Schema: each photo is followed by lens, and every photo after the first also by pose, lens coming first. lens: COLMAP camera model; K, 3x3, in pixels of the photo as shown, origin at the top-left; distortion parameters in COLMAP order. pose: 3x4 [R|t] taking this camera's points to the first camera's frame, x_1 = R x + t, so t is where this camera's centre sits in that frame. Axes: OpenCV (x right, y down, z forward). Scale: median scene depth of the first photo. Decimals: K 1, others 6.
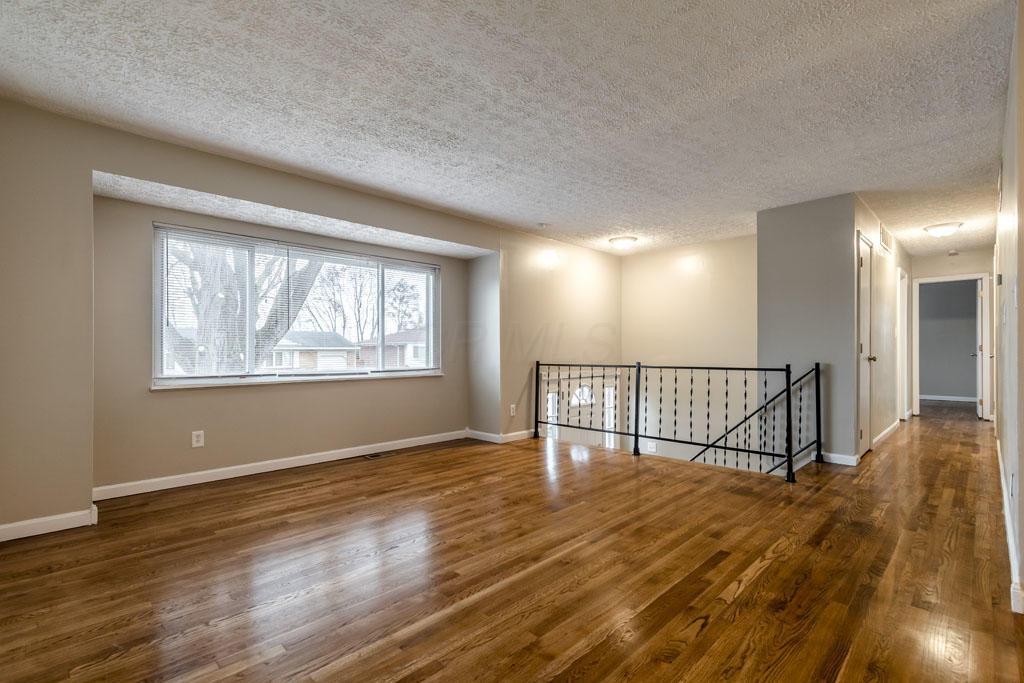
lens RADIAL K [[468.4, 0, 506.5], [0, 468.4, 351.3], [0, 0, 1]] dist [0.001925, -0.000366]
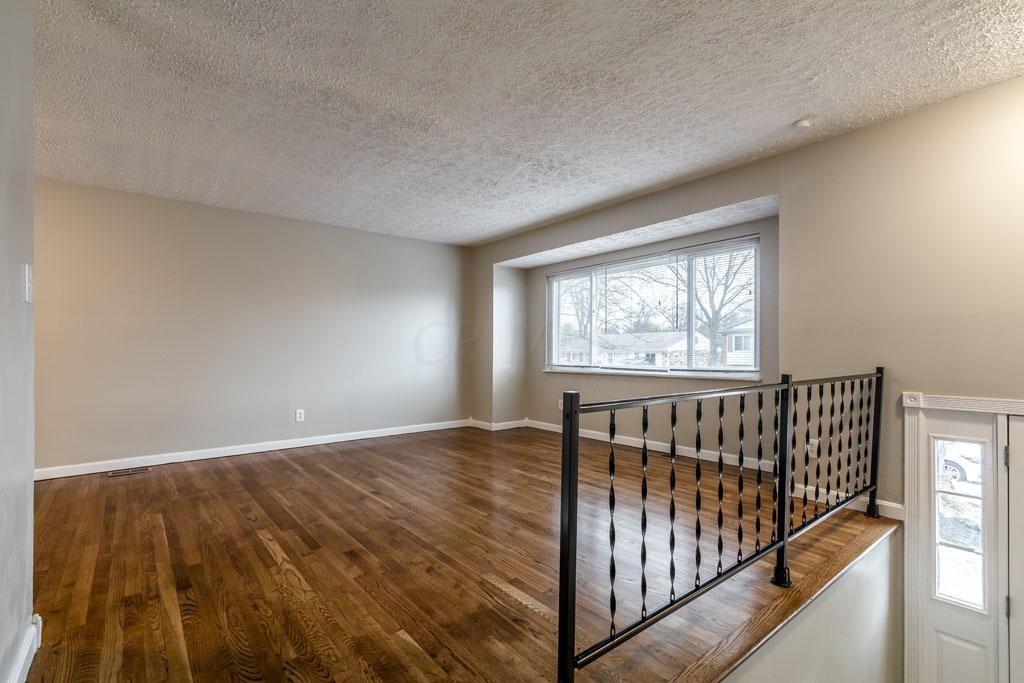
lens RADIAL K [[470.1, 0, 507.9], [0, 470.1, 342.4], [0, 0, 1]] dist [0.001470, -0.000631]
pose [[-0.104417, -0.012551, -0.994454, 1.047687], [0.007075, 0.999886, -0.013363, -0.002989], [0.994508, -0.008431, -0.104316, 1.103446]]
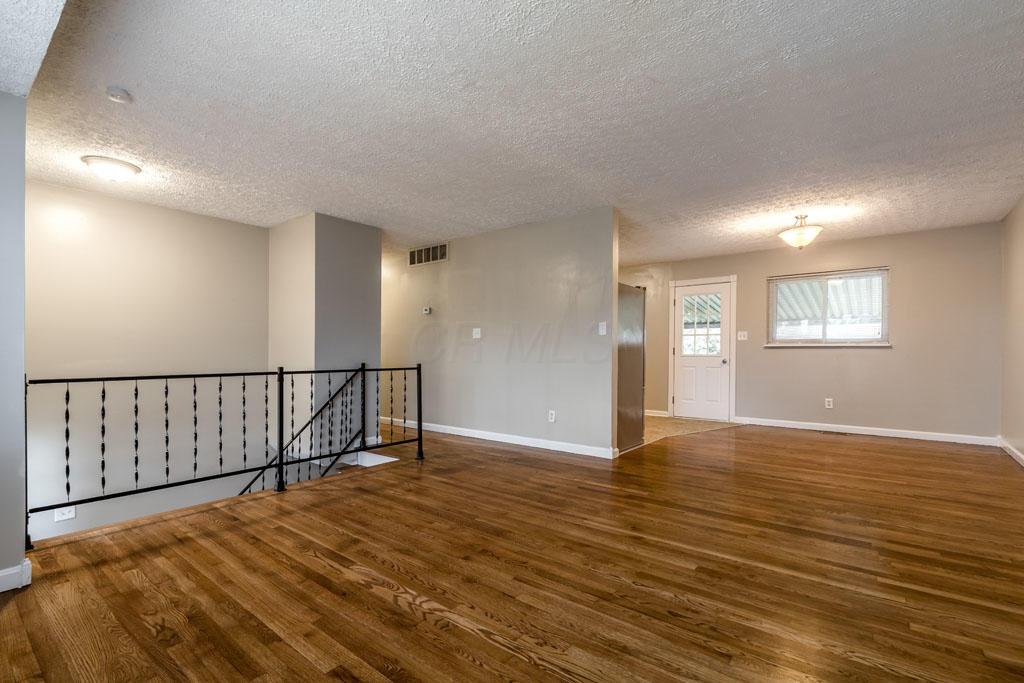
lens RADIAL K [[468.4, 0, 506.5], [0, 468.4, 351.3], [0, 0, 1]] dist [0.001925, -0.000366]
pose [[-0.109966, 0.006029, 0.993917, -0.713412], [0.002360, 0.999980, -0.005805, 0.003553], [-0.993933, 0.001707, -0.109978, 1.006884]]
